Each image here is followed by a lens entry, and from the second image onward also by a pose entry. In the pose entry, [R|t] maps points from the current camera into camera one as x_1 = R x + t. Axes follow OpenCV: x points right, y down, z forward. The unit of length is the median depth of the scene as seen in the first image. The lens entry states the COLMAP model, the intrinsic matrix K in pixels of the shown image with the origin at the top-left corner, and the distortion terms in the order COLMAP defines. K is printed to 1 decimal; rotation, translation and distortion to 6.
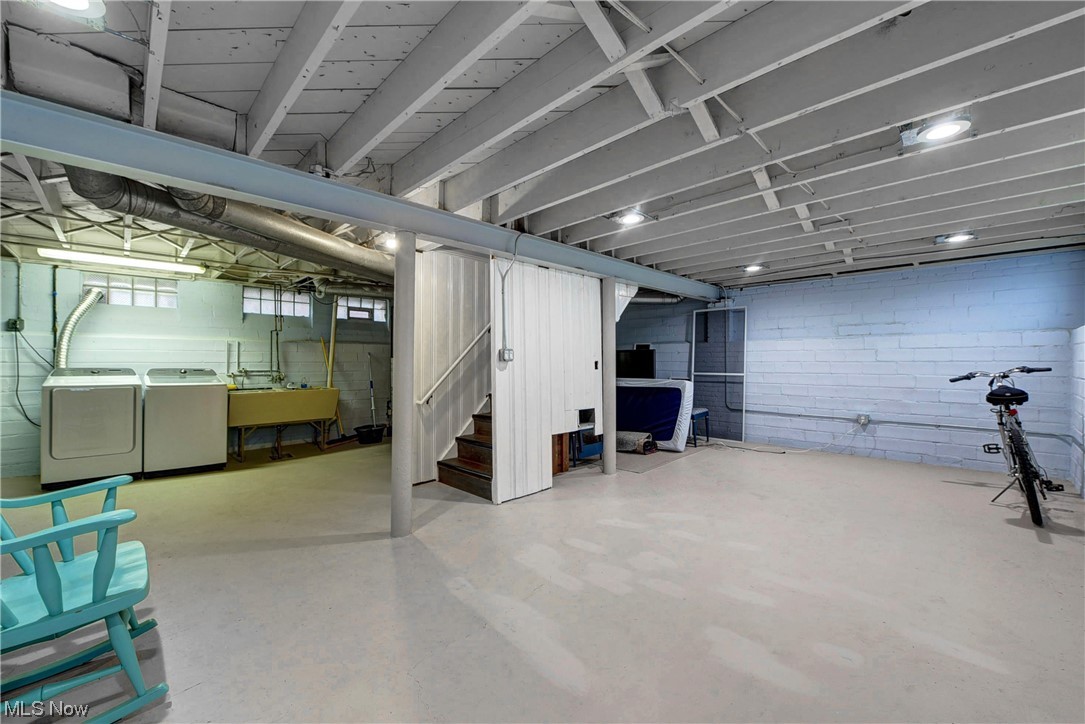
lens RADIAL K [[436.8, 0, 540.6], [0, 436.8, 361.9], [0, 0, 1]] dist [0.010088, -0.001105]
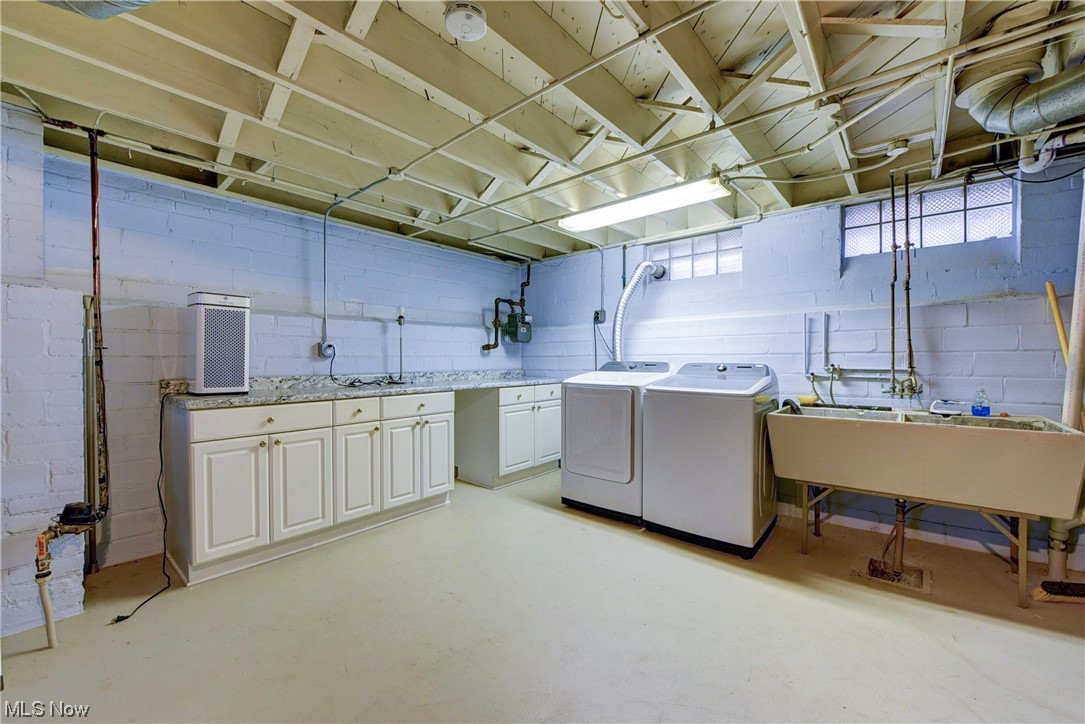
lens RADIAL K [[436.8, 0, 540.6], [0, 436.8, 357.5], [0, 0, 1]] dist [0.010088, -0.001105]
pose [[0.094015, 0.001356, -0.995570, -0.193899], [0.005326, 0.999984, 0.001865, 0.003890], [0.995556, -0.005478, 0.094007, 0.602291]]
